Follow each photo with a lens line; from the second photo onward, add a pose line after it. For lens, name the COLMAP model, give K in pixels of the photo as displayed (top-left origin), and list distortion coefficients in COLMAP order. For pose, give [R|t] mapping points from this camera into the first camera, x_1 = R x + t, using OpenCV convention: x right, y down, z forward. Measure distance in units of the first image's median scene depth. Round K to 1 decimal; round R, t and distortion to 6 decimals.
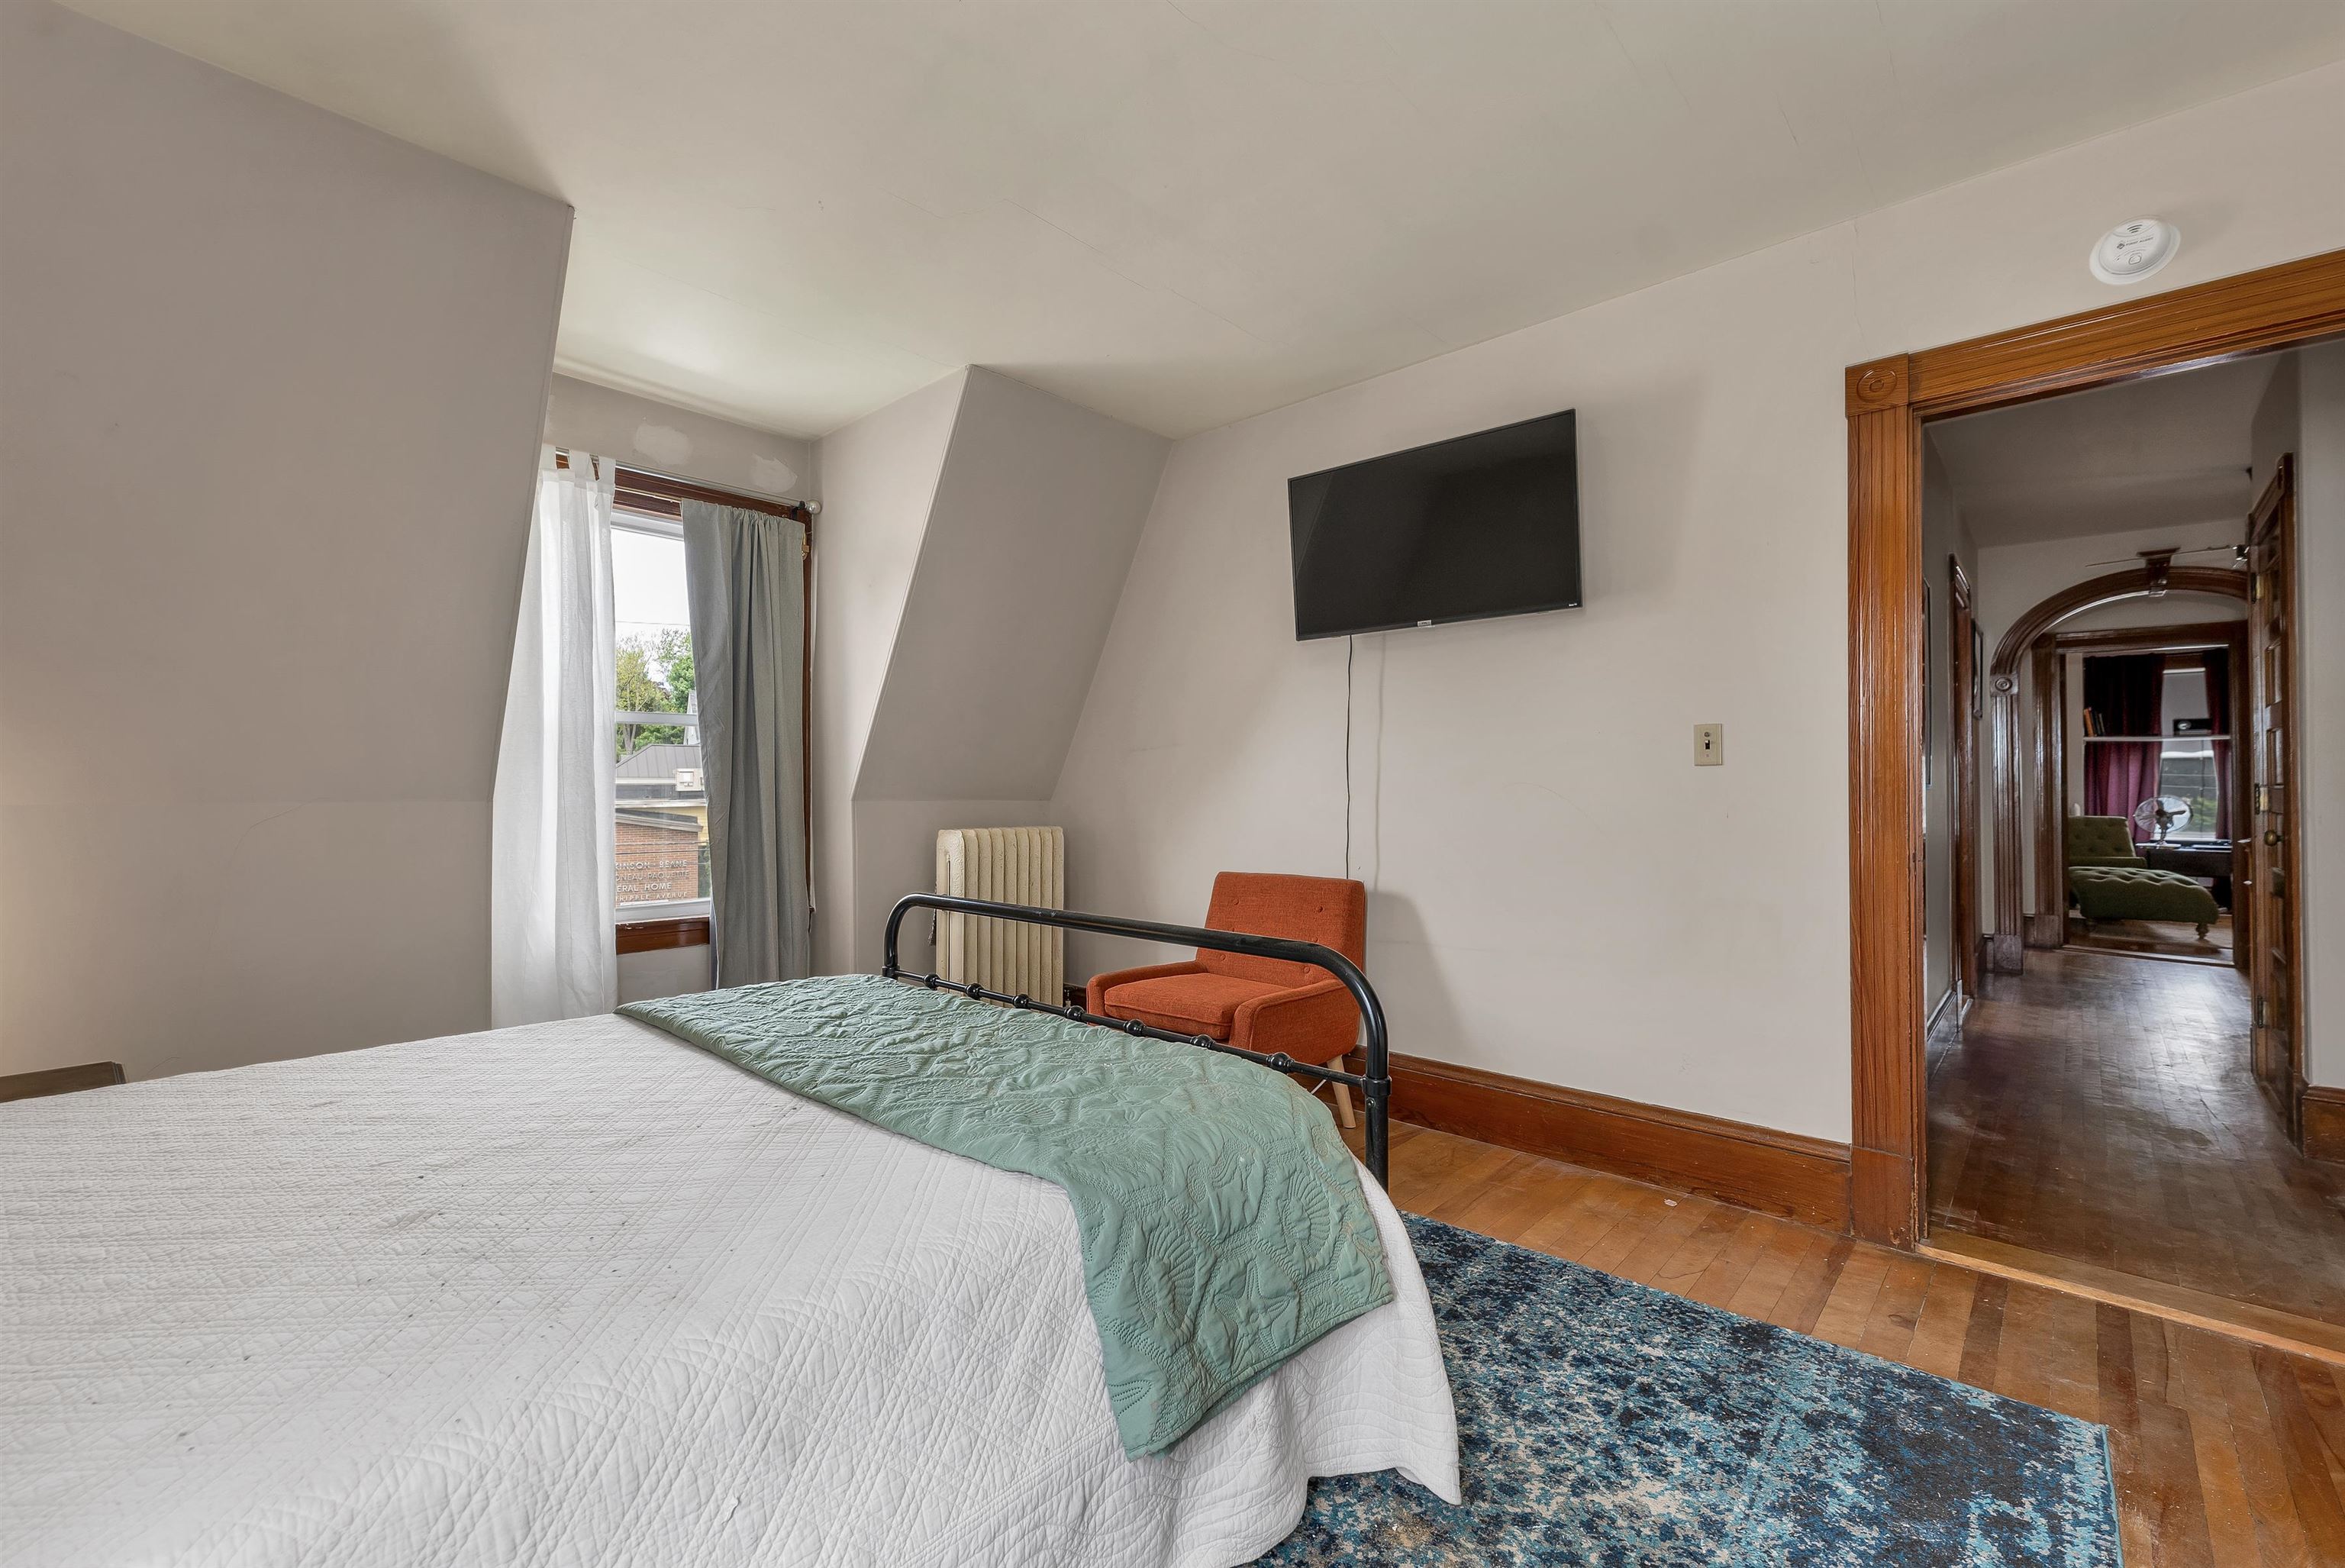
lens RADIAL K [[994.7, 0, 1160.0], [0, 994.7, 780.1], [0, 0, 1]] dist [0.001932, 0.000281]
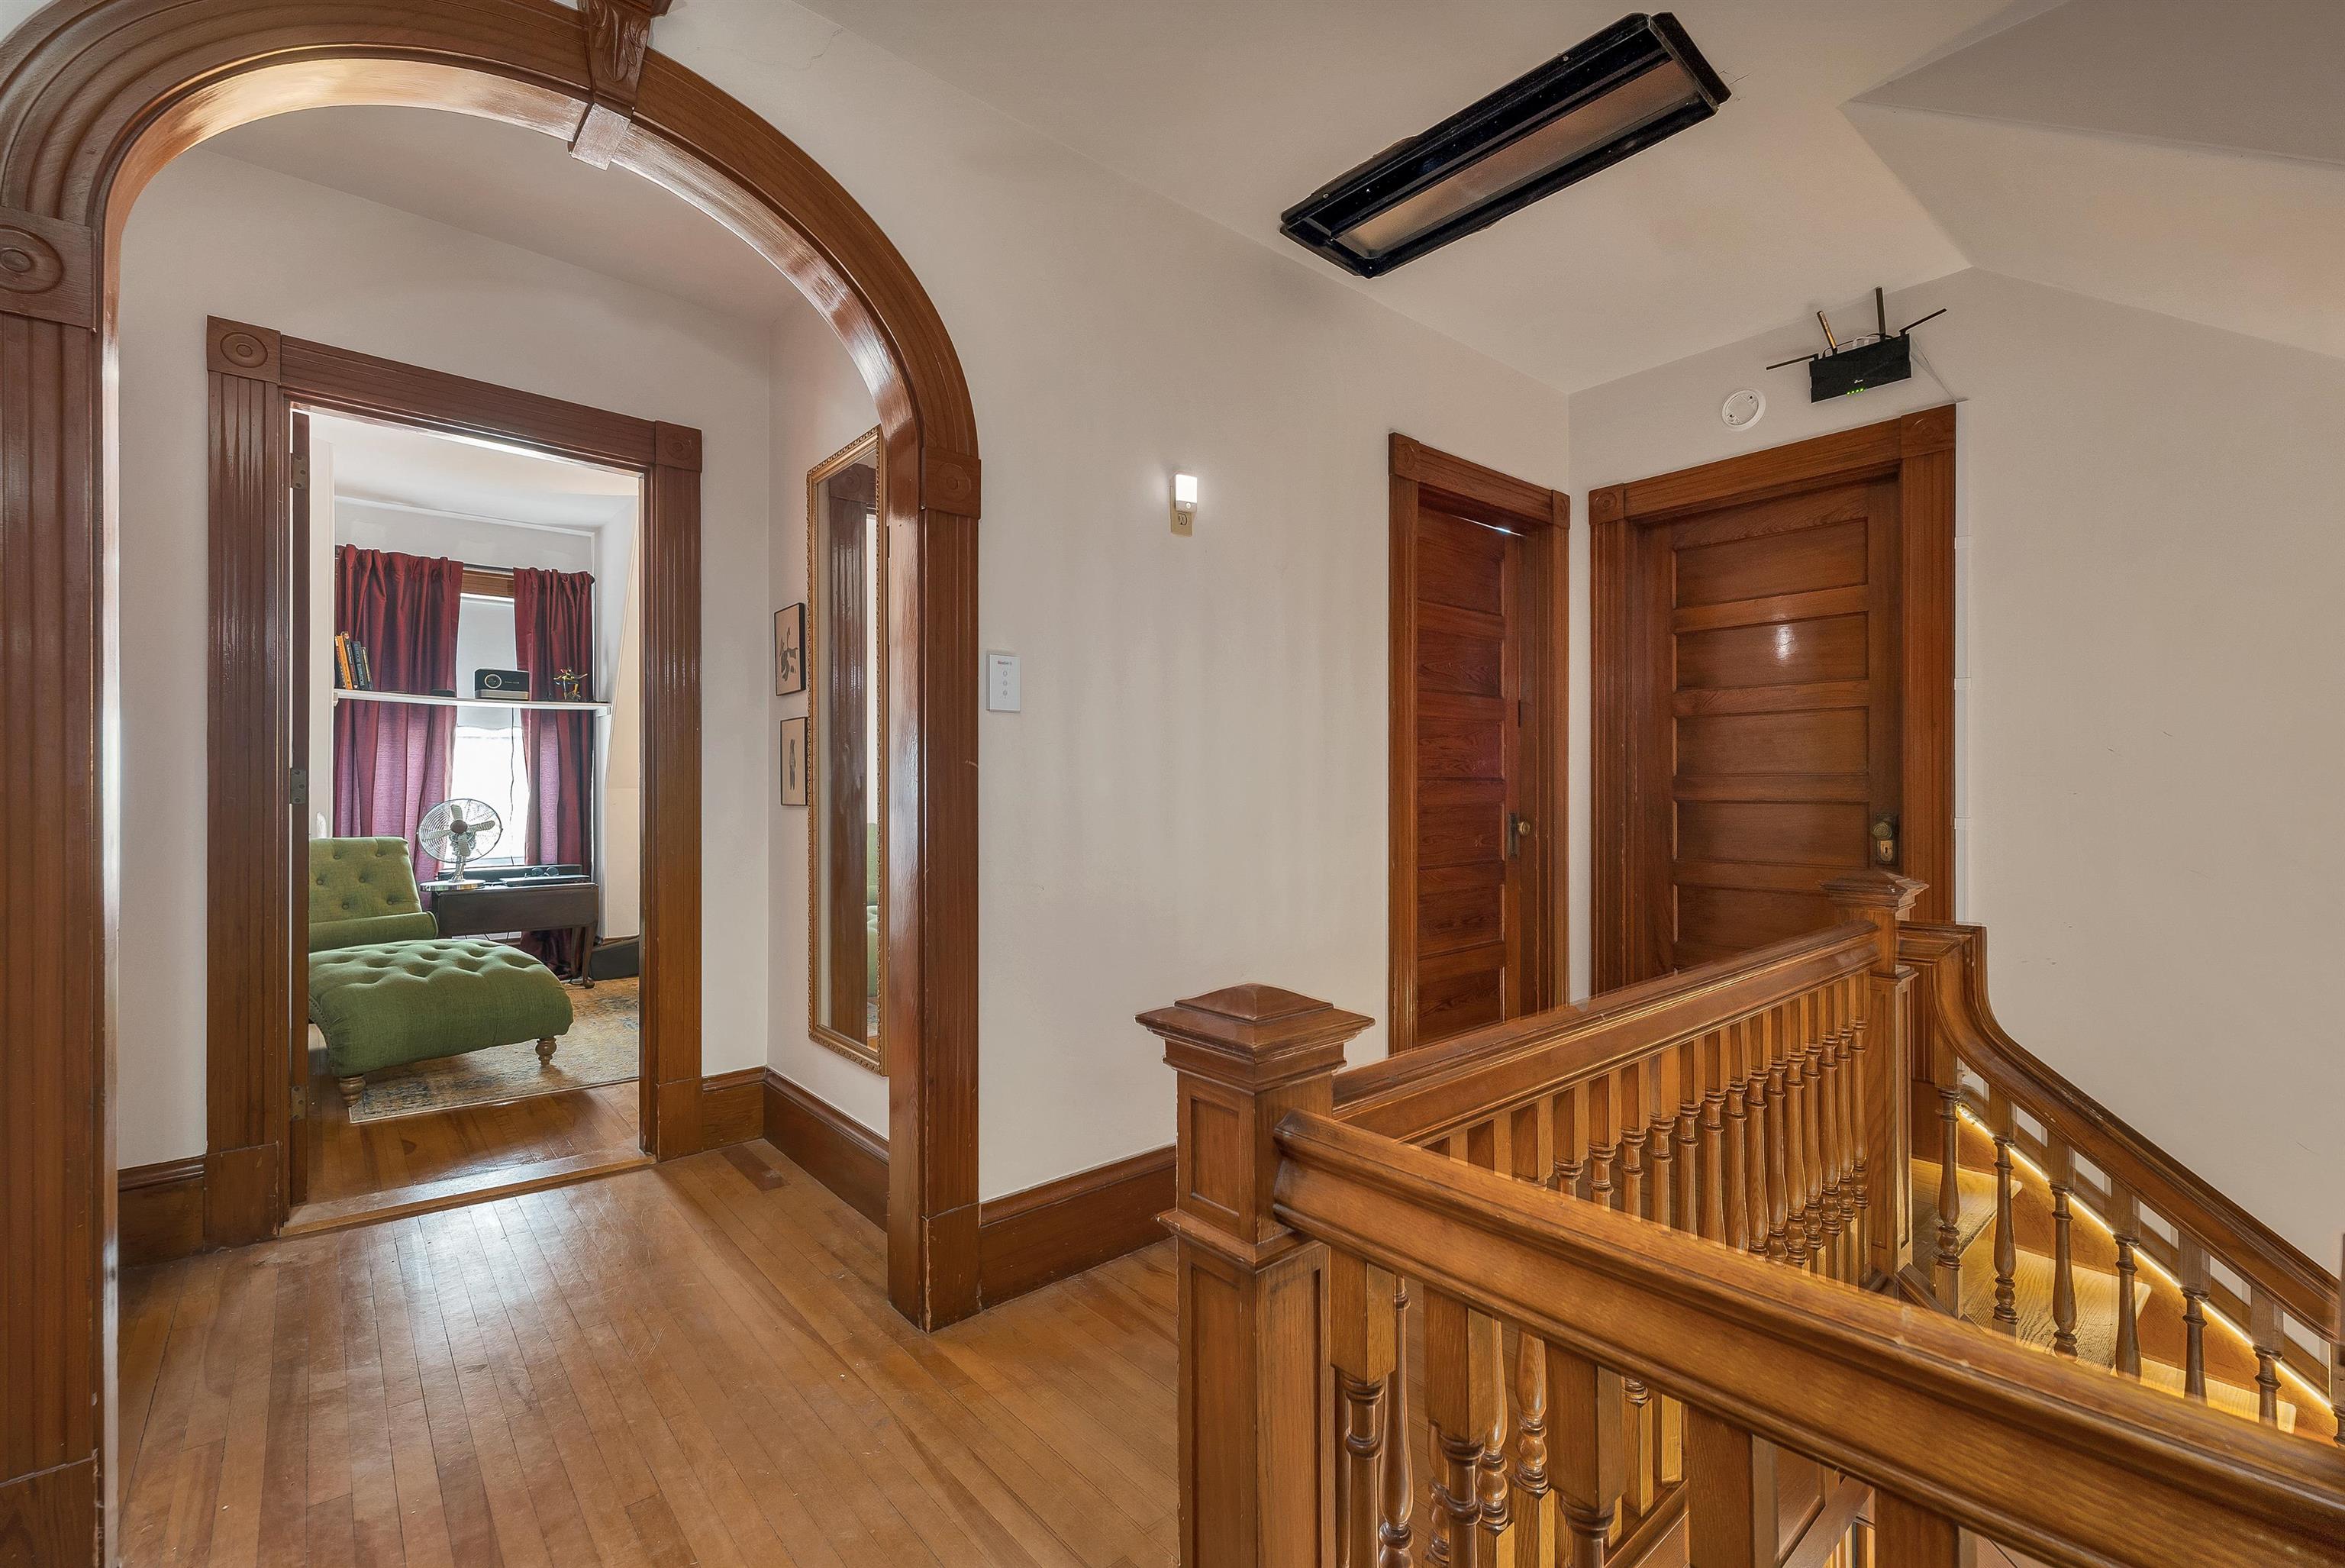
lens RADIAL K [[994.7, 0, 1159.7], [0, 994.7, 767.9], [0, 0, 1]] dist [0.001932, 0.000281]
pose [[0.110970, 0.008648, 0.993786, 0.455530], [-0.011078, 0.999911, -0.007464, -0.001891], [-0.993762, -0.010181, 0.111056, 0.511398]]
